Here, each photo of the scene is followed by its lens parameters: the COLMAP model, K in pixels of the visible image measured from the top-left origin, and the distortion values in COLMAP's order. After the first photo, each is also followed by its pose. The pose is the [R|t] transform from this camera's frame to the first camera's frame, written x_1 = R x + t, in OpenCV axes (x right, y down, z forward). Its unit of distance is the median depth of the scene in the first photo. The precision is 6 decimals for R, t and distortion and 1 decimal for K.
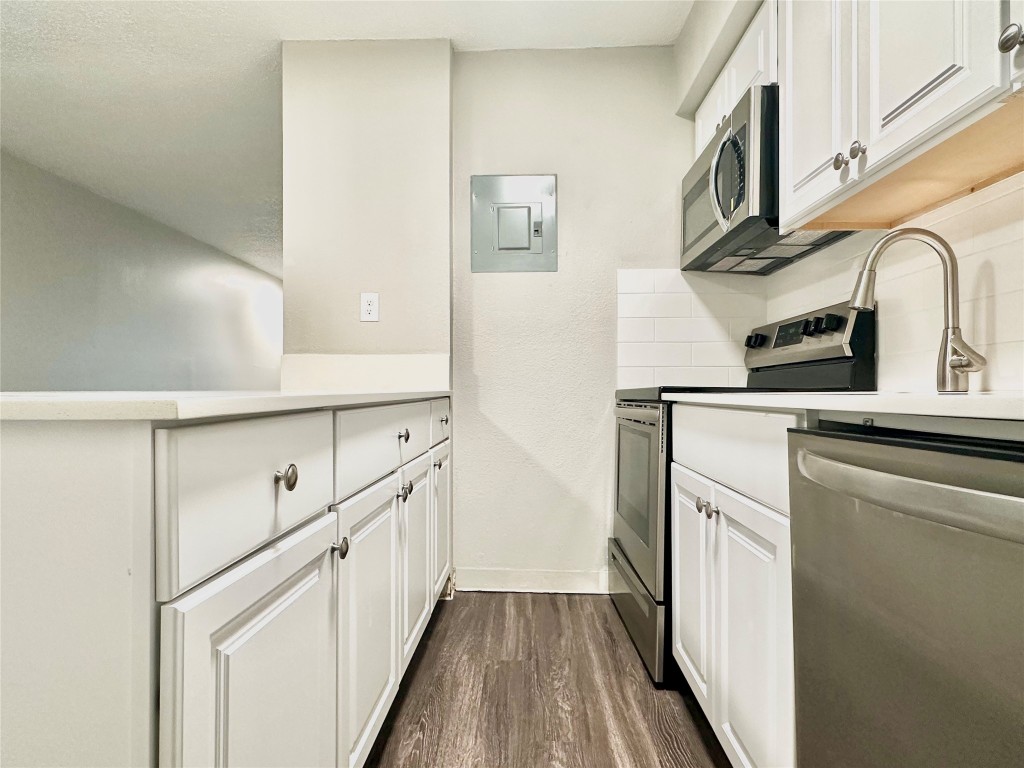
lens RADIAL K [[549.2, 0, 509.7], [0, 549.2, 391.9], [0, 0, 1]] dist [-0.002380, 0.001919]
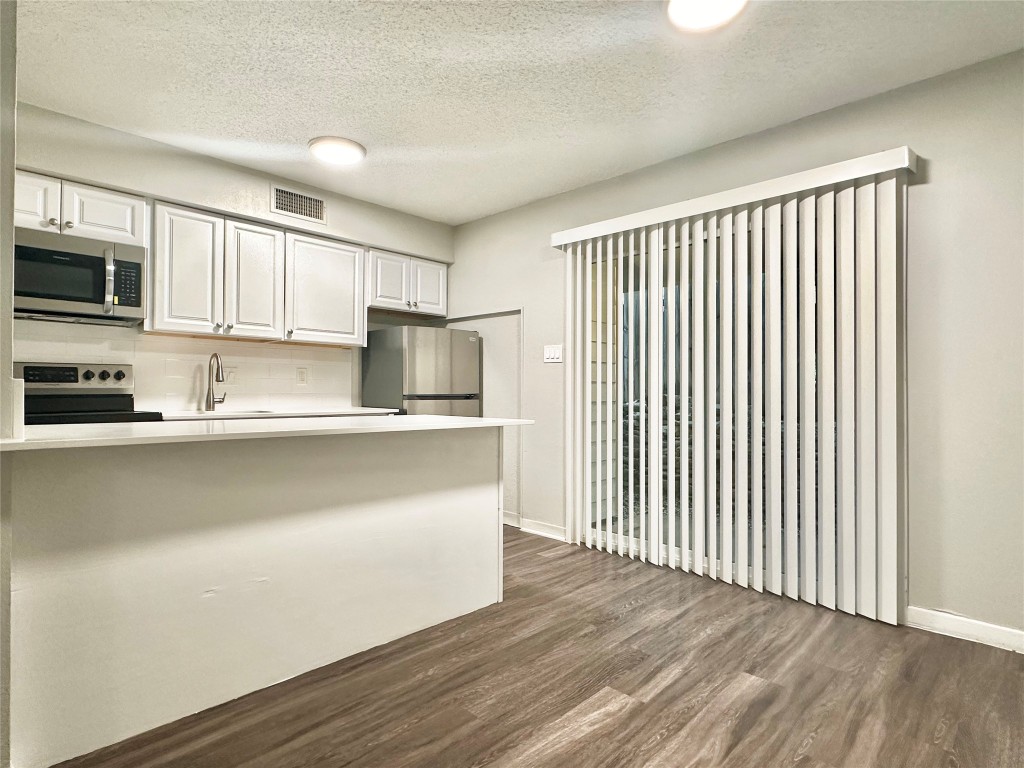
lens RADIAL K [[549.2, 0, 507.4], [0, 549.2, 384.9], [0, 0, 1]] dist [-0.002380, 0.001919]
pose [[-0.746588, 0.008465, 0.665233, -1.187504], [-0.002807, 0.999870, -0.015872, -0.049368], [-0.665281, -0.013717, -0.746467, 1.091216]]
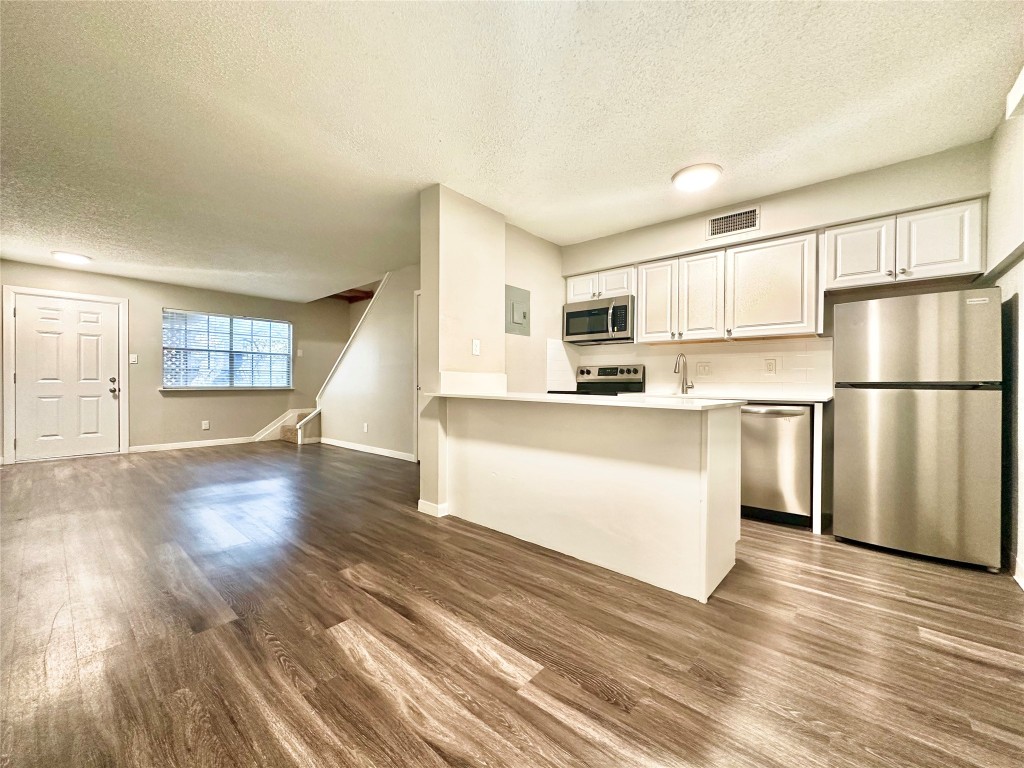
lens RADIAL K [[409.7, 0, 515.7], [0, 409.7, 383.9], [0, 0, 1]] dist [0.002339, -0.000458]
pose [[0.620463, 0.006308, 0.784211, -1.254448], [-0.010887, 0.999941, 0.000570, -0.032492], [-0.784160, -0.008892, 0.620494, 0.038820]]
